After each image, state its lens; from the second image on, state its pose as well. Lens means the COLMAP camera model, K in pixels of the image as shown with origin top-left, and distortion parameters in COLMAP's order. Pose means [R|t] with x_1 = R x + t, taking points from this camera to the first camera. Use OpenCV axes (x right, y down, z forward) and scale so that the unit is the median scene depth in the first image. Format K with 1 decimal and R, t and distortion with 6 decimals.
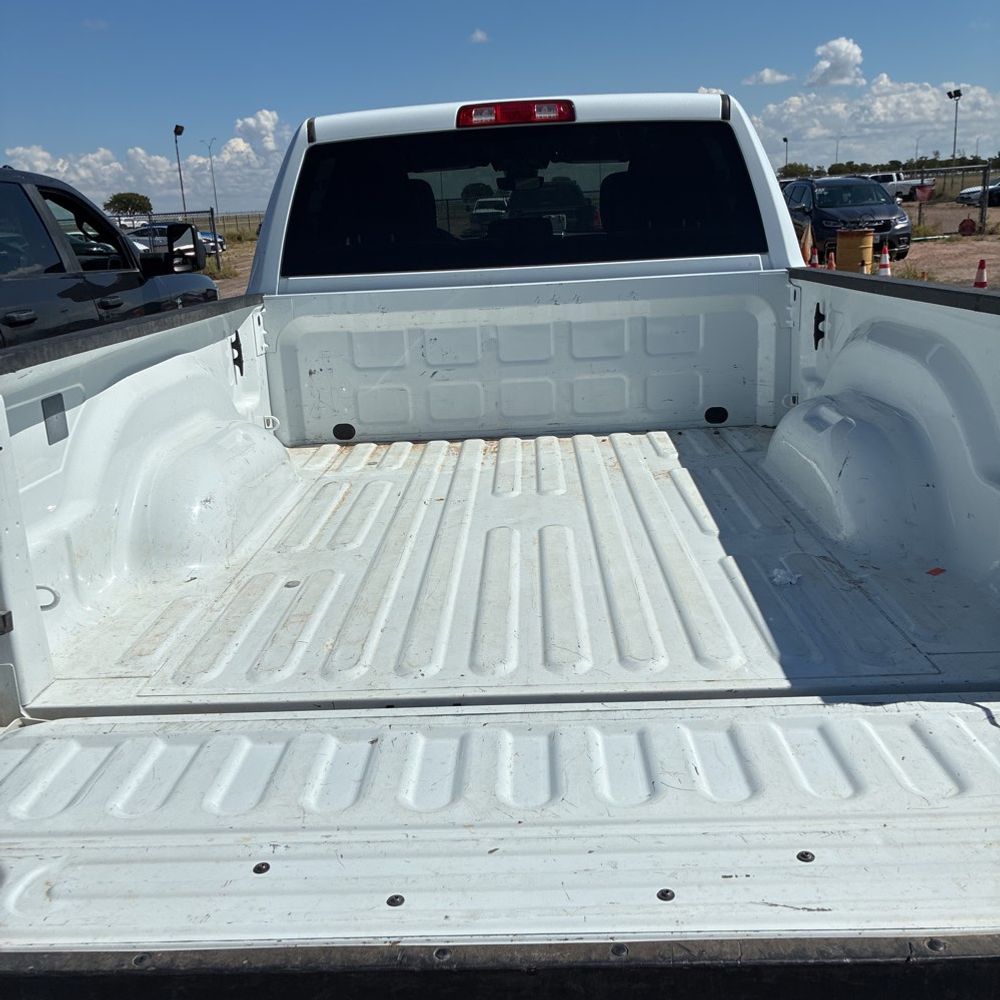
lens RADIAL K [[987.4, 0, 500.0], [0, 987.4, 500.0], [0, 0, 1]] dist [0.027582, 0.002437]
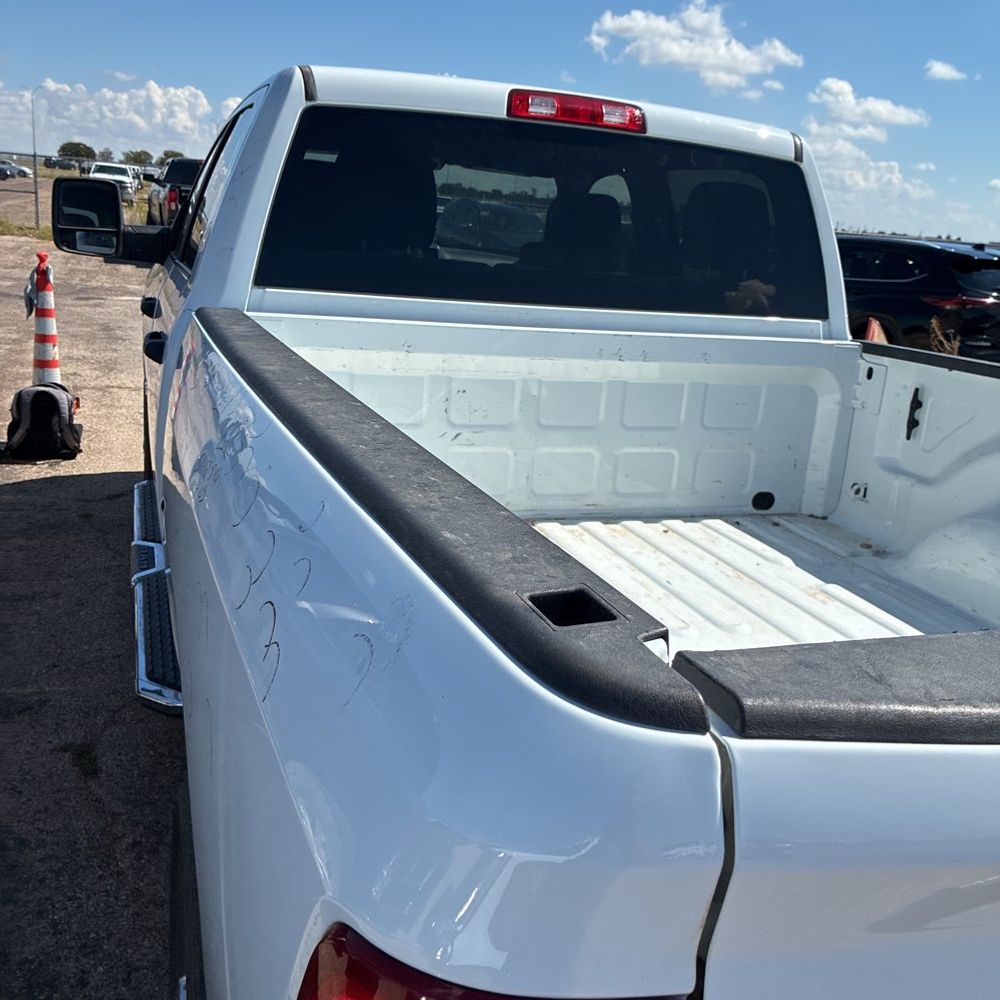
lens RADIAL K [[987.4, 0, 500.0], [0, 987.4, 500.0], [0, 0, 1]] dist [0.027582, 0.002437]
pose [[0.923118, 0.025655, 0.383661, -0.330596], [-0.026602, 0.999642, -0.002840, -0.079512], [-0.383596, -0.007585, 0.923470, 0.297625]]
